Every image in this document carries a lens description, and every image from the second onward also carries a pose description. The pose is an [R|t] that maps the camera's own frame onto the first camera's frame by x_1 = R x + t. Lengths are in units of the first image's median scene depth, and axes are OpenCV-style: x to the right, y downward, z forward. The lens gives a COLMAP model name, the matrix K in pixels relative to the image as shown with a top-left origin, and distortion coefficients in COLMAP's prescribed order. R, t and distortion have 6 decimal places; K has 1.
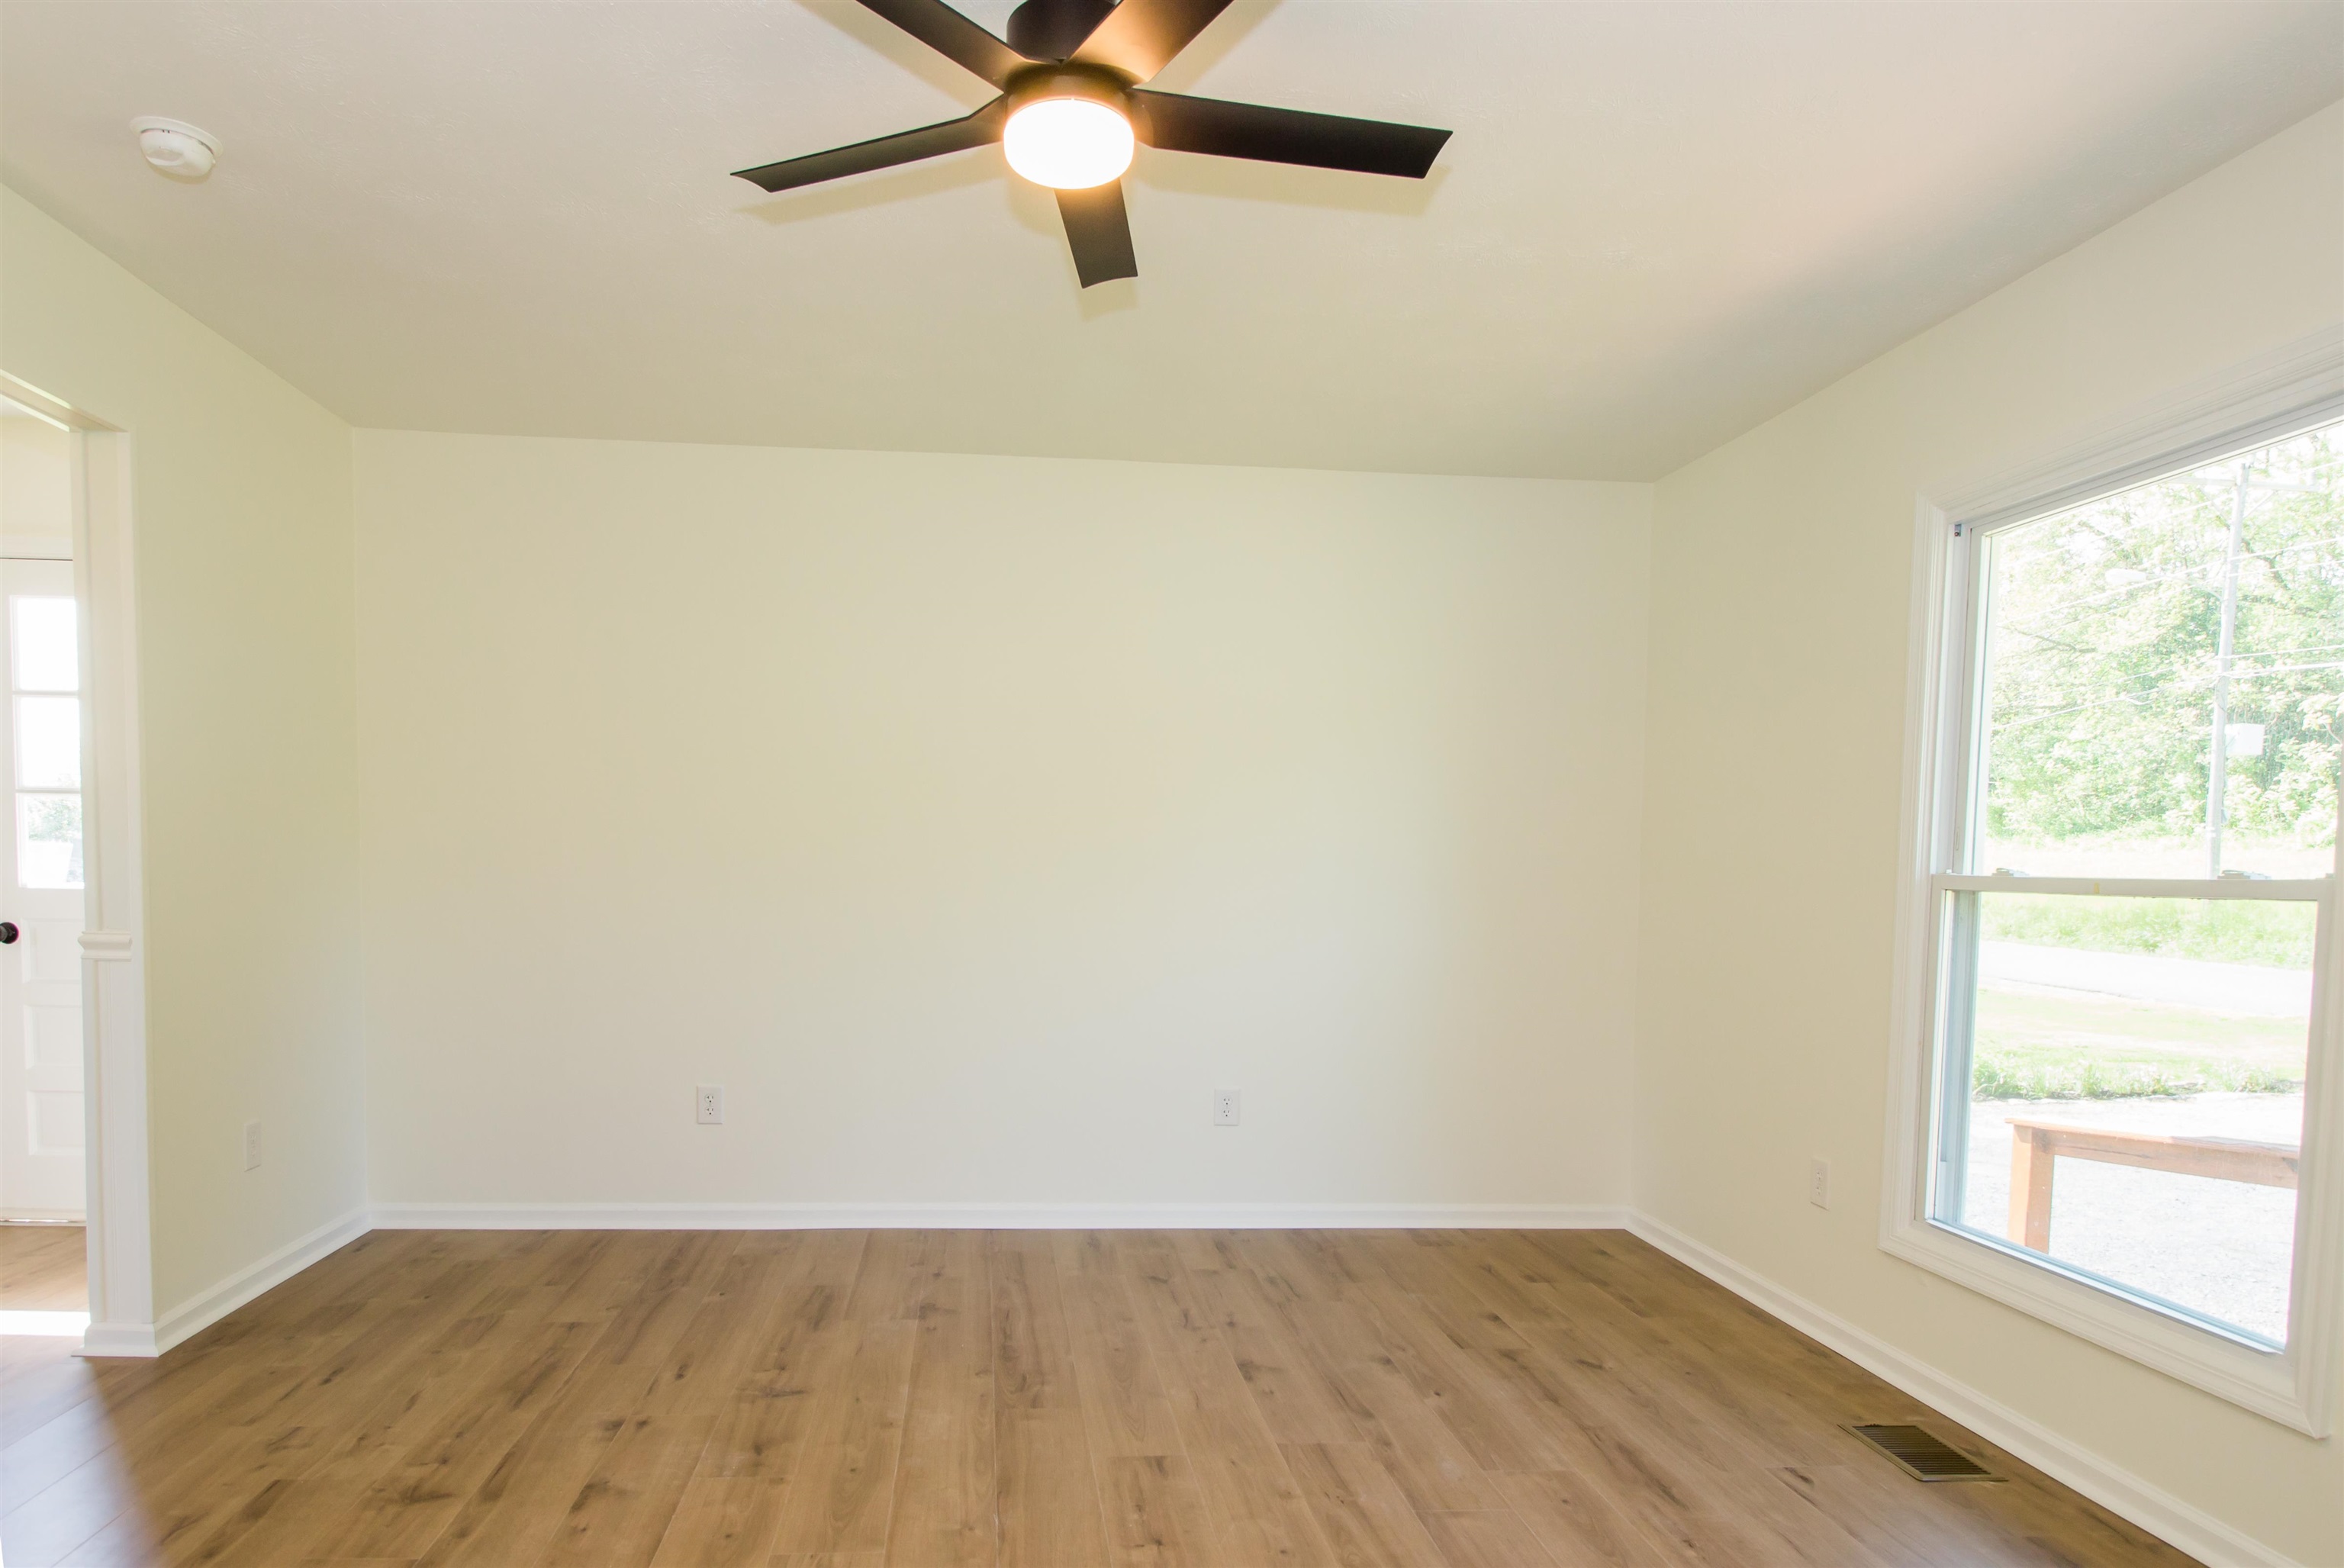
lens RADIAL K [[1407.9, 0, 1176.3], [0, 1407.9, 961.9], [0, 0, 1]] dist [0.032336, -0.031573]
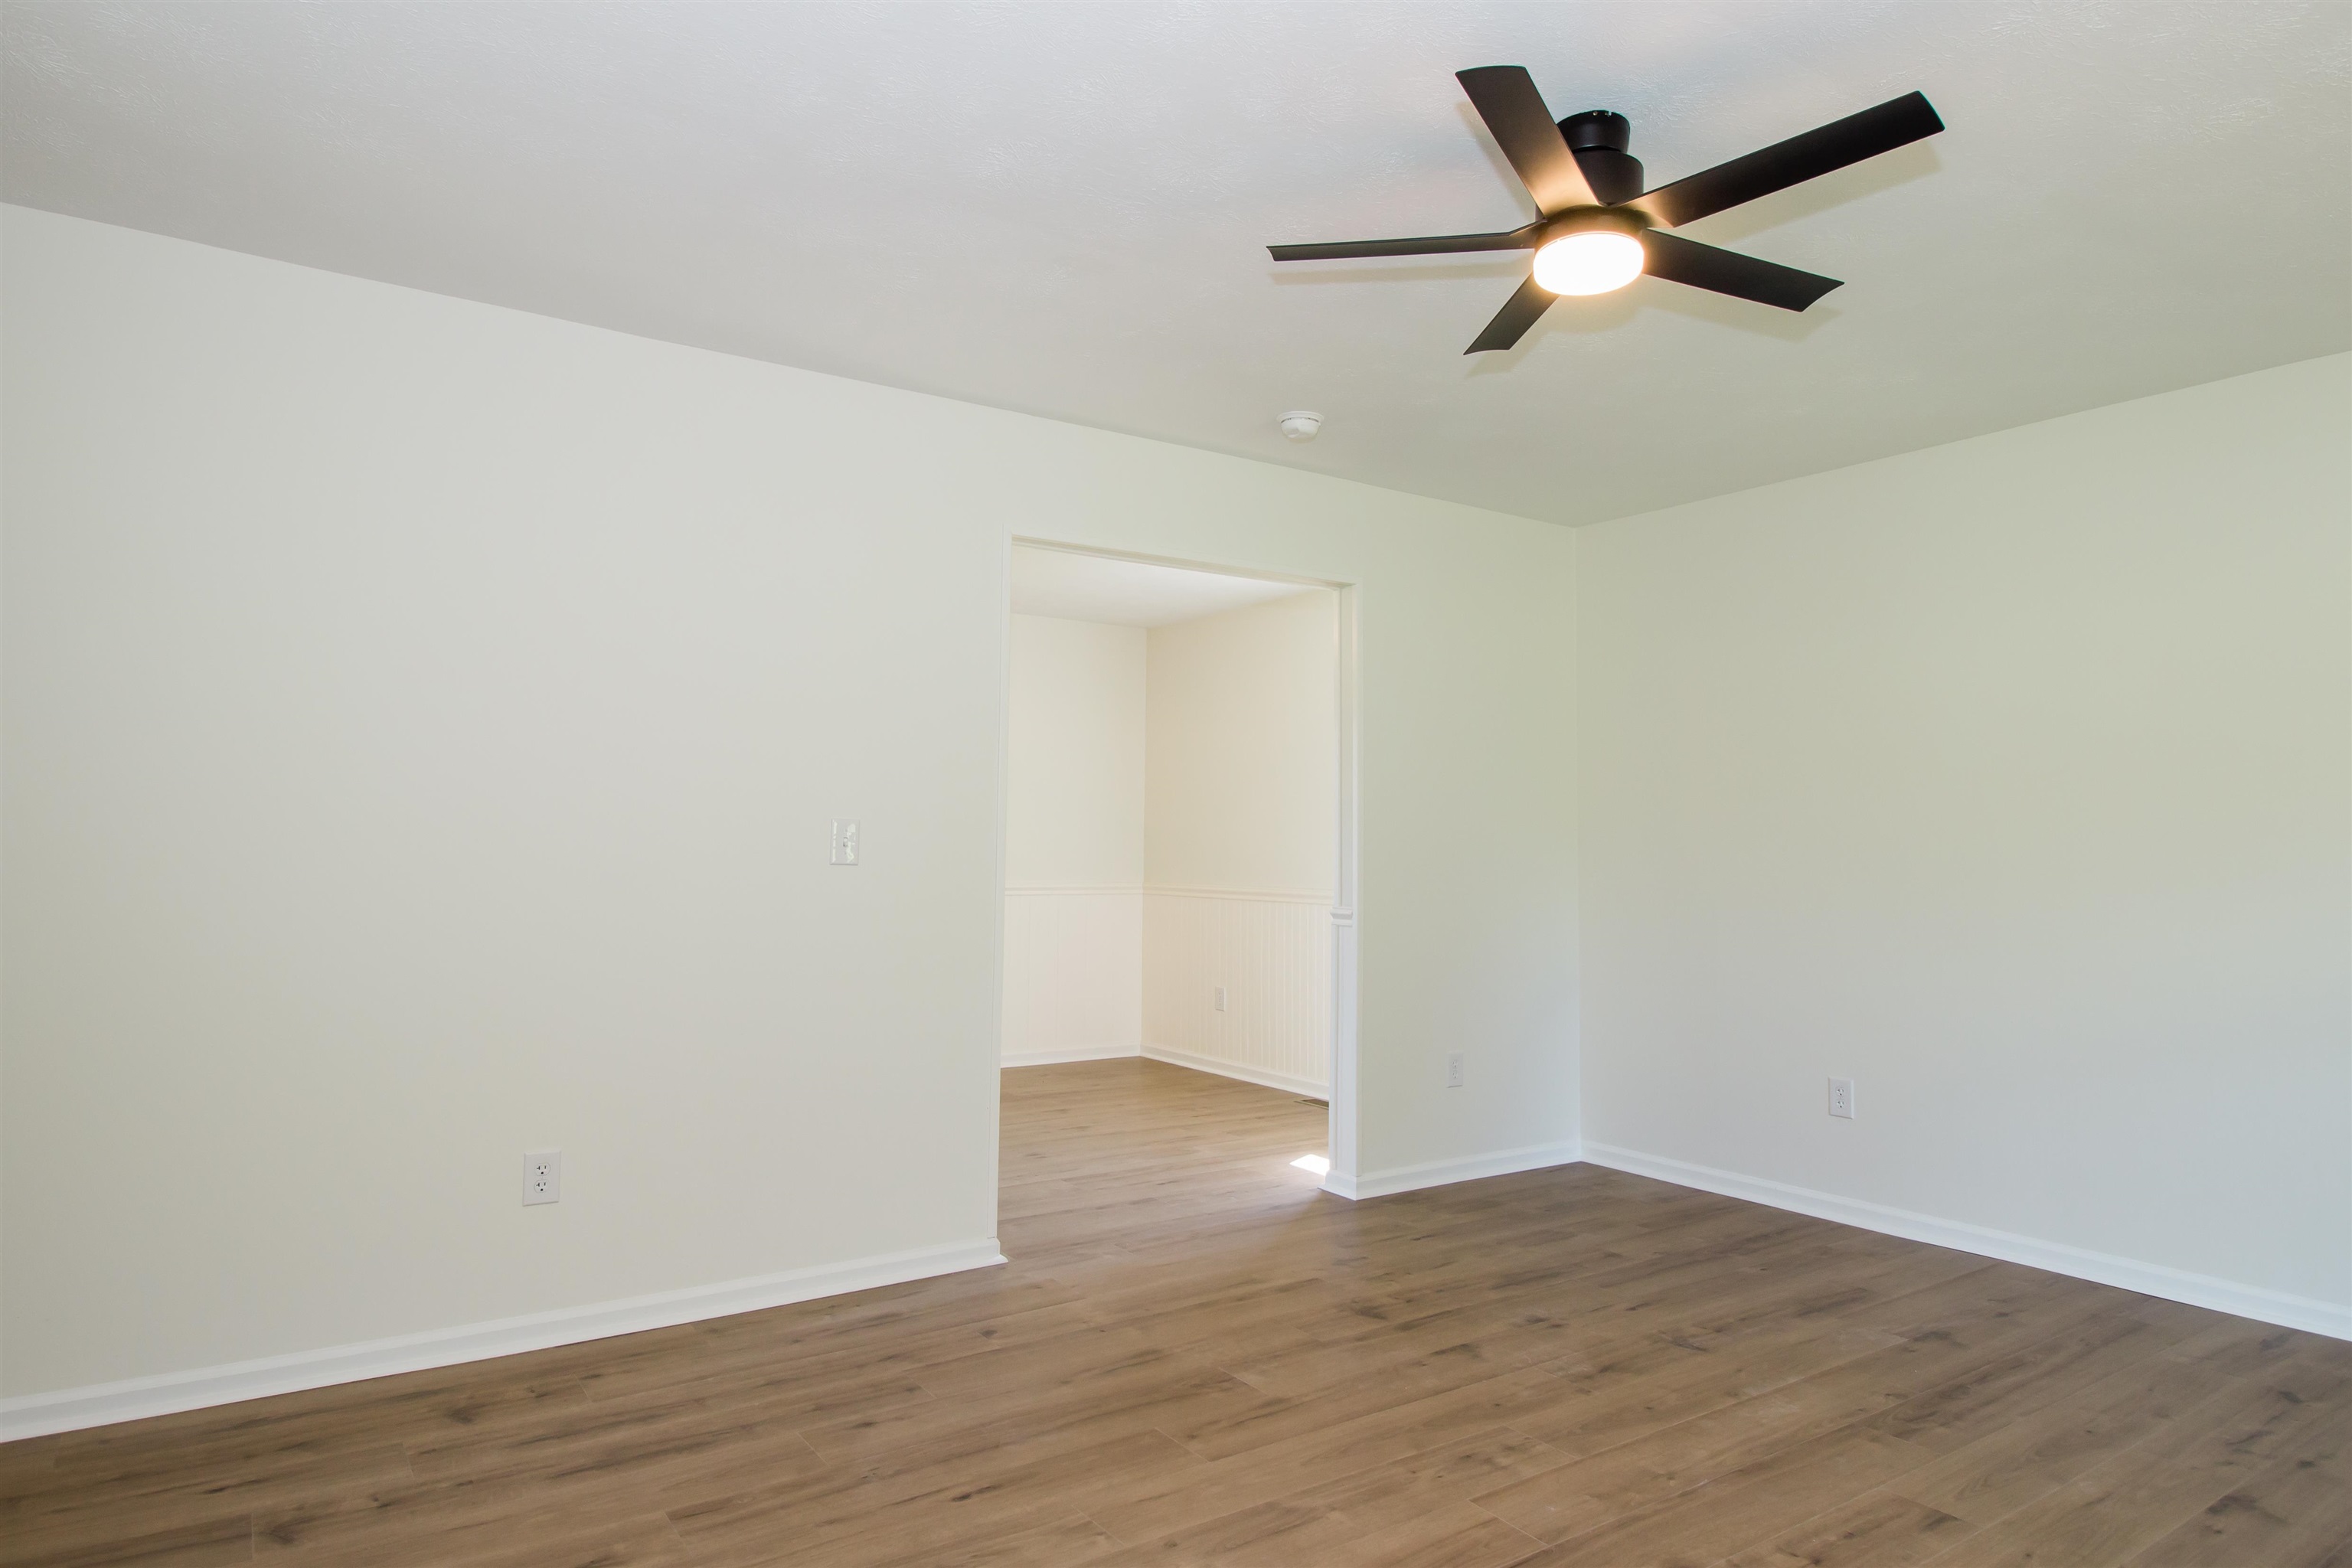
lens RADIAL K [[1482.5, 0, 1176.0], [0, 1482.5, 784.0], [0, 0, 1]] dist [0.003685, -0.003233]
pose [[0.474409, -0.056737, -0.878474, 0.550512], [-0.056917, 0.993856, -0.094927, 0.007829], [0.878462, 0.095035, 0.468265, 0.082043]]
